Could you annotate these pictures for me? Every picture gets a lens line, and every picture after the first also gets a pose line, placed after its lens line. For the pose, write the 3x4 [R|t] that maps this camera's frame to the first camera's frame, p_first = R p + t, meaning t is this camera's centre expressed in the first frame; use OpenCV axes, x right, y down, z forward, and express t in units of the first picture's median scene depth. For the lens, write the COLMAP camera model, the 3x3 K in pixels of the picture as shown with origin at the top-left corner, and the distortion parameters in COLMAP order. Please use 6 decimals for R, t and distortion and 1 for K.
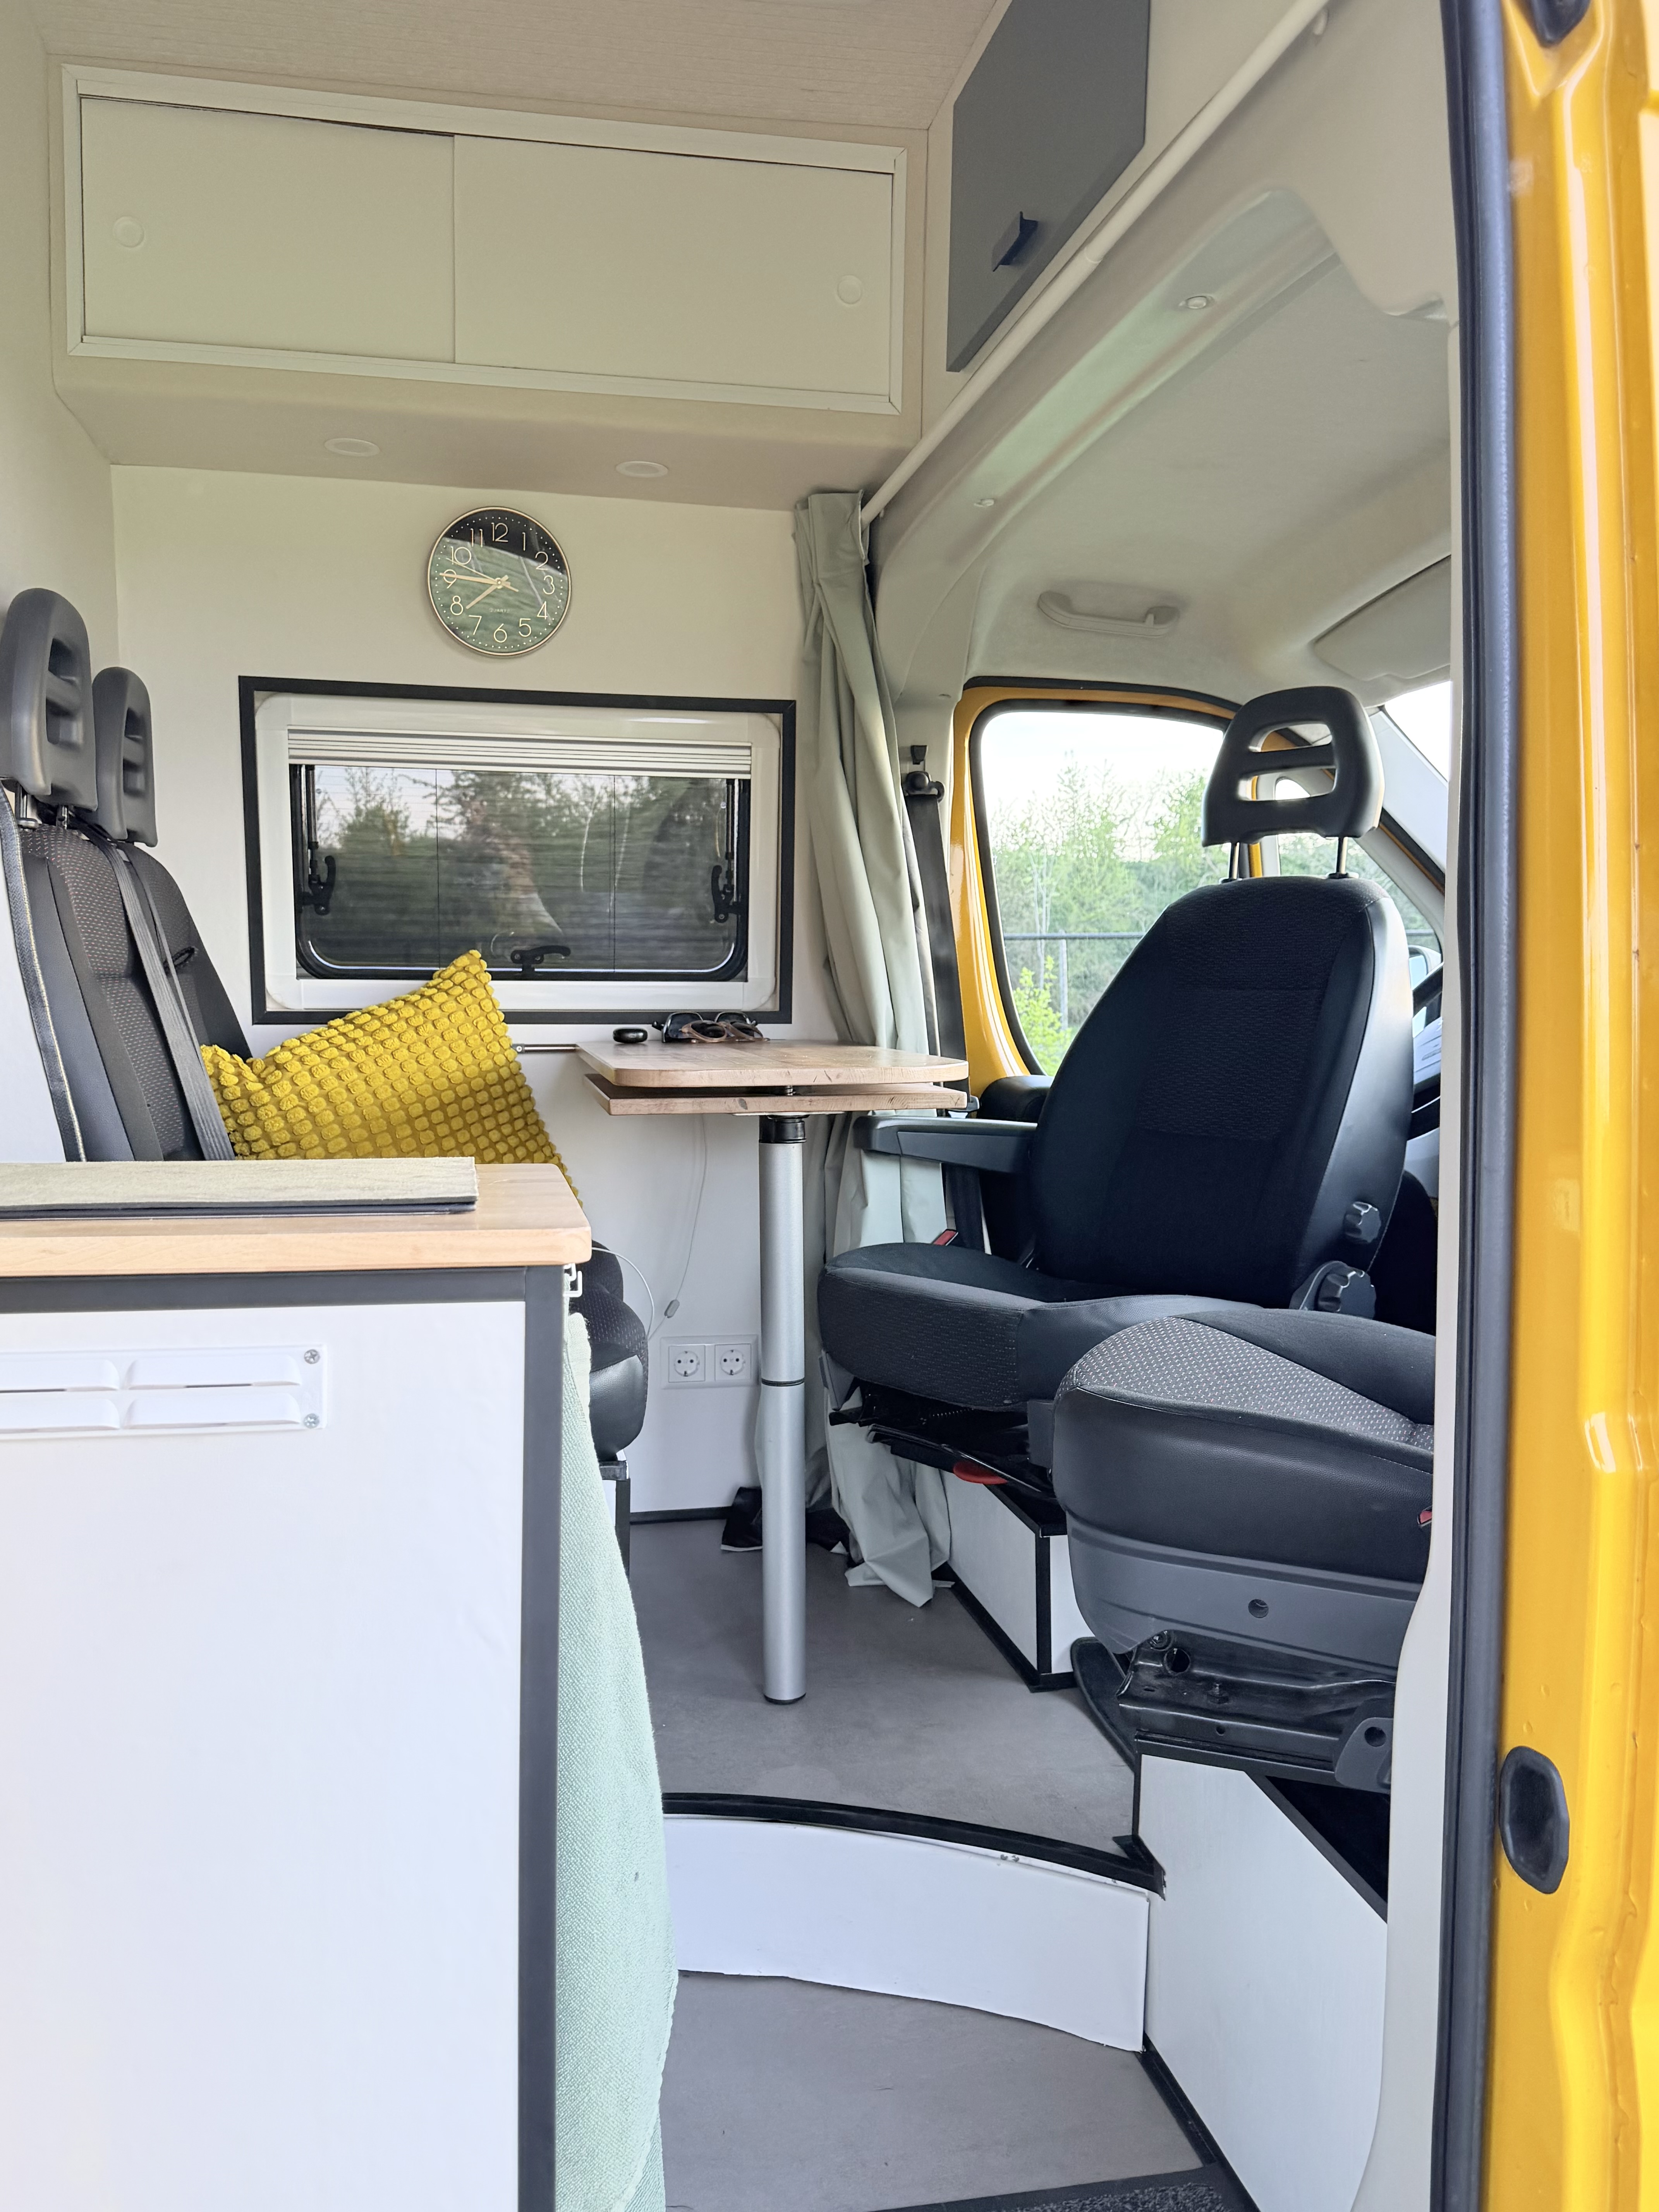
lens RADIAL K [[1810.2, 0, 829.5], [0, 1810.2, 1106.0], [0, 0, 1]] dist [0.002108, 0.000262]
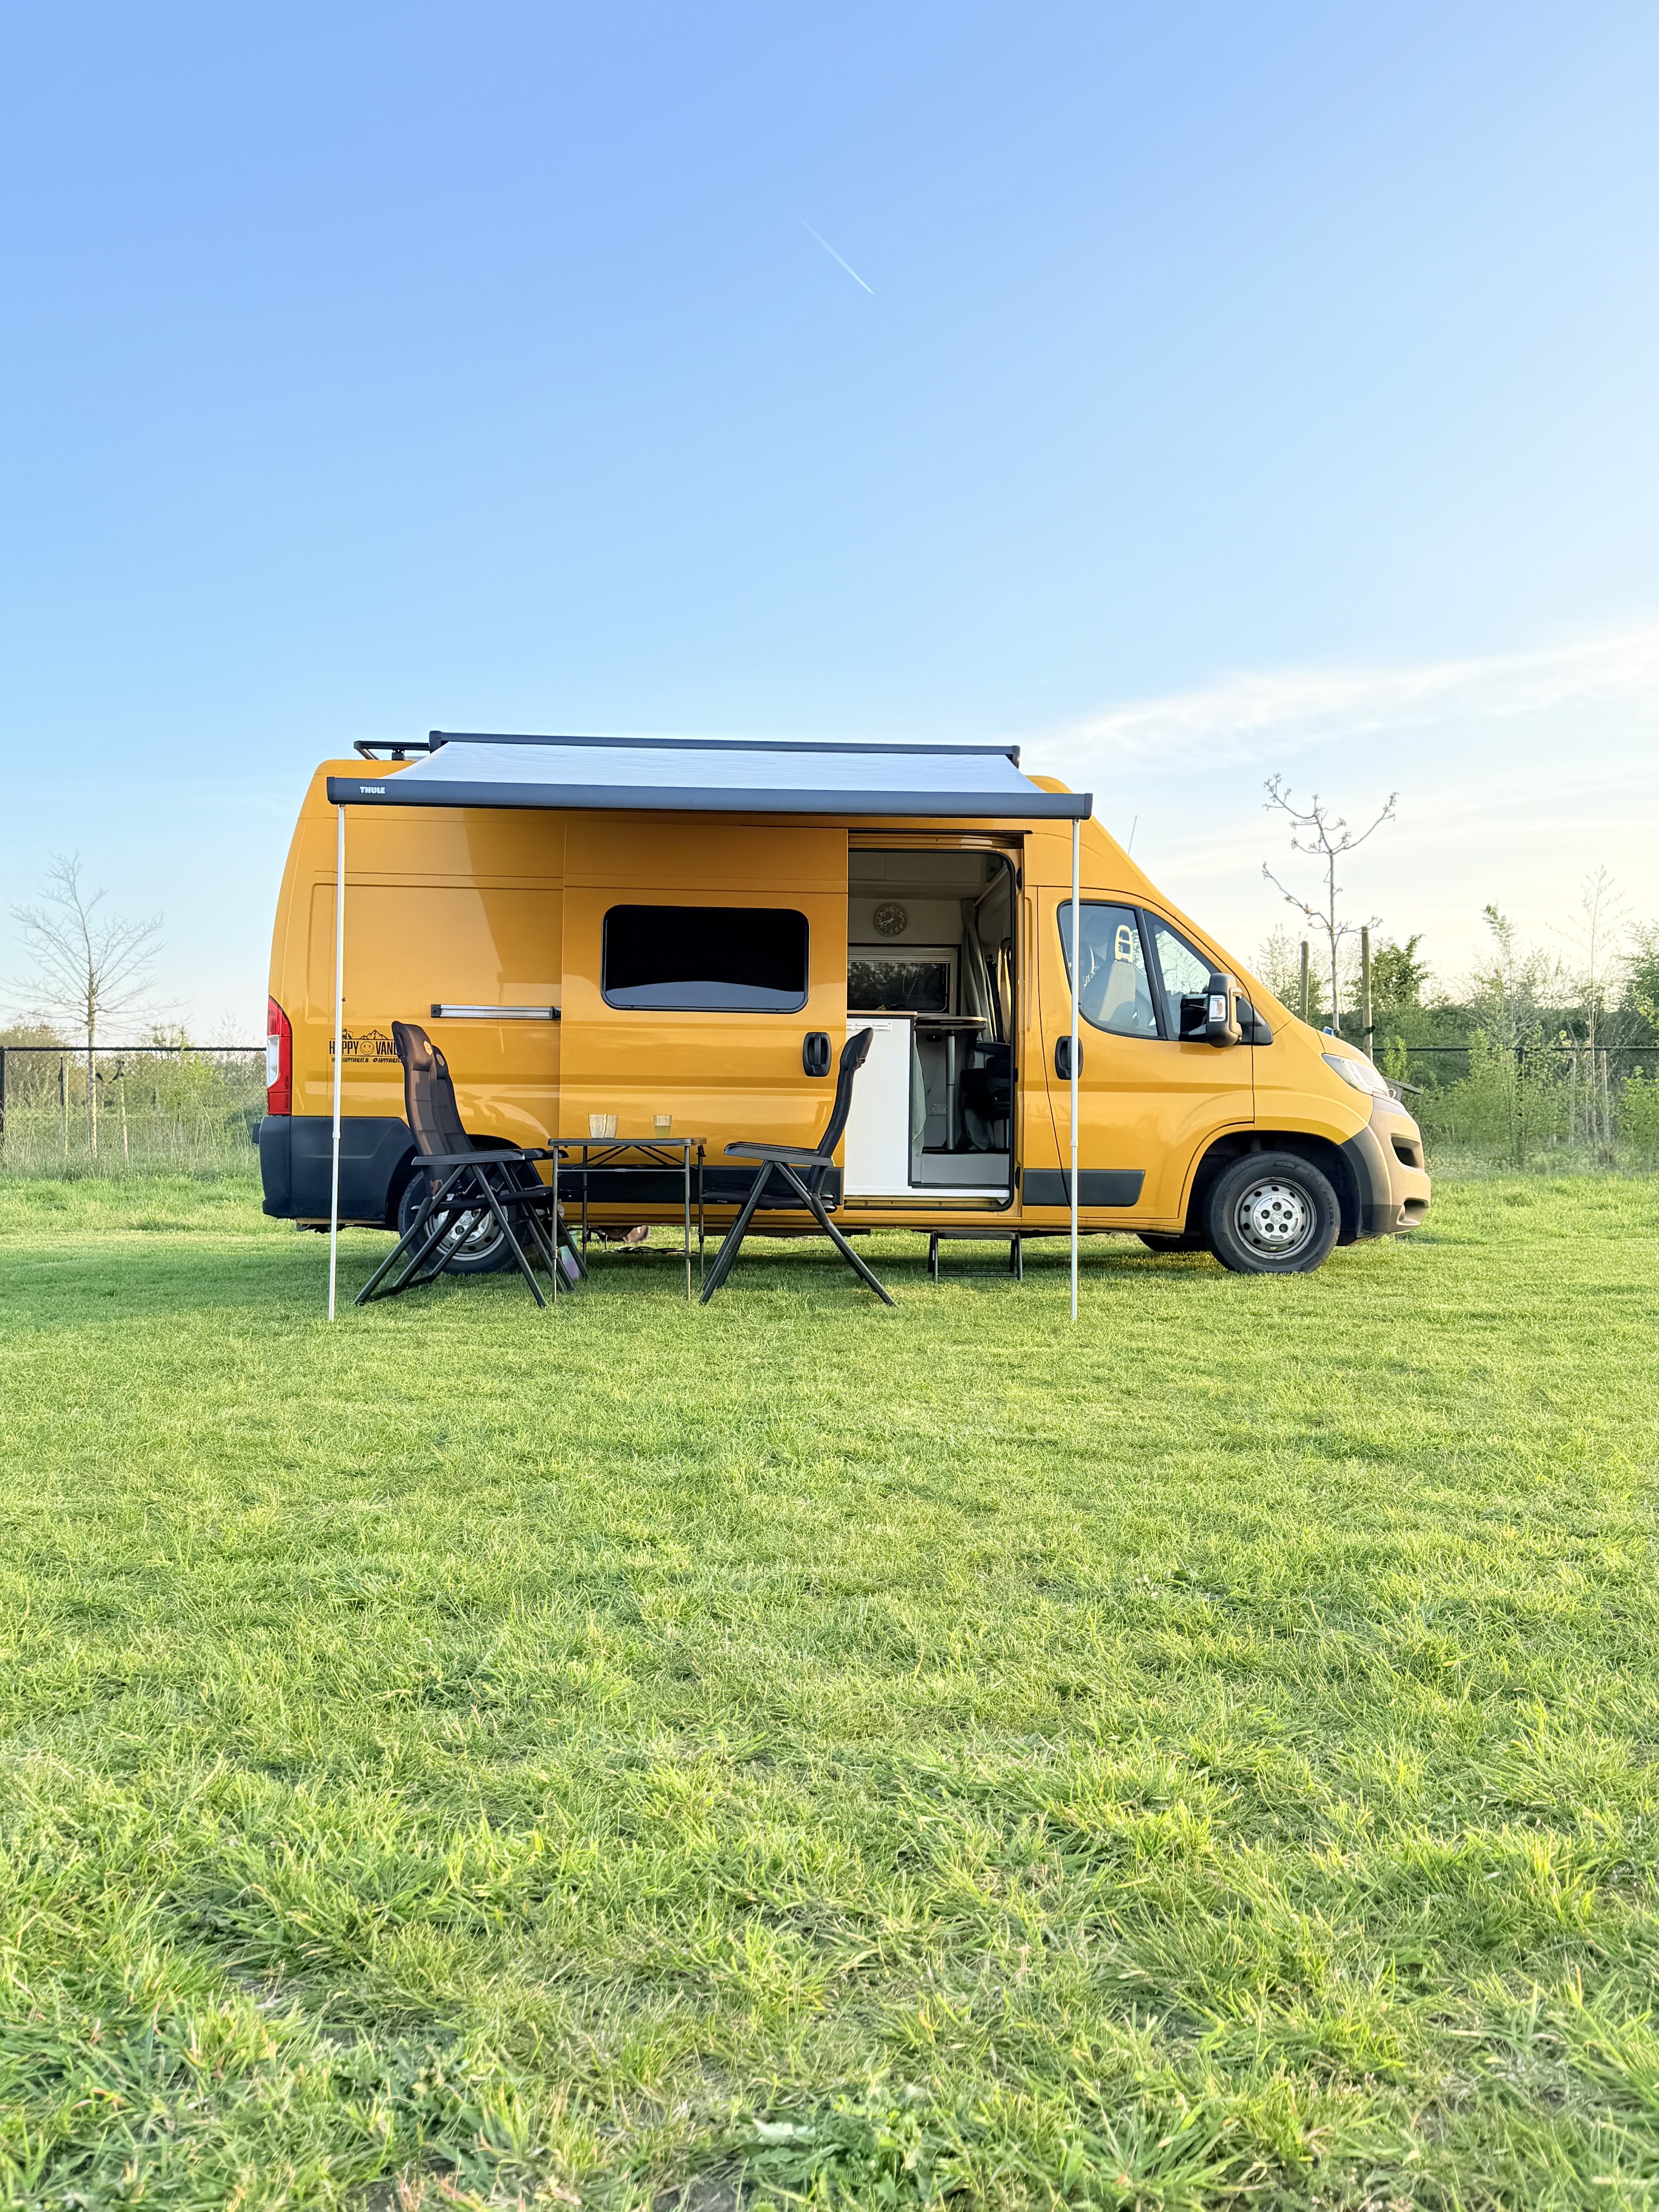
lens RADIAL K [[1810.2, 0, 829.5], [0, 1810.2, 1106.0], [0, 0, 1]] dist [0.002108, 0.000262]
pose [[0.988385, -0.004237, -0.151915, 0.319534], [-0.009751, 0.995783, -0.091218, 0.530056], [0.151661, 0.091640, 0.984175, -3.126939]]
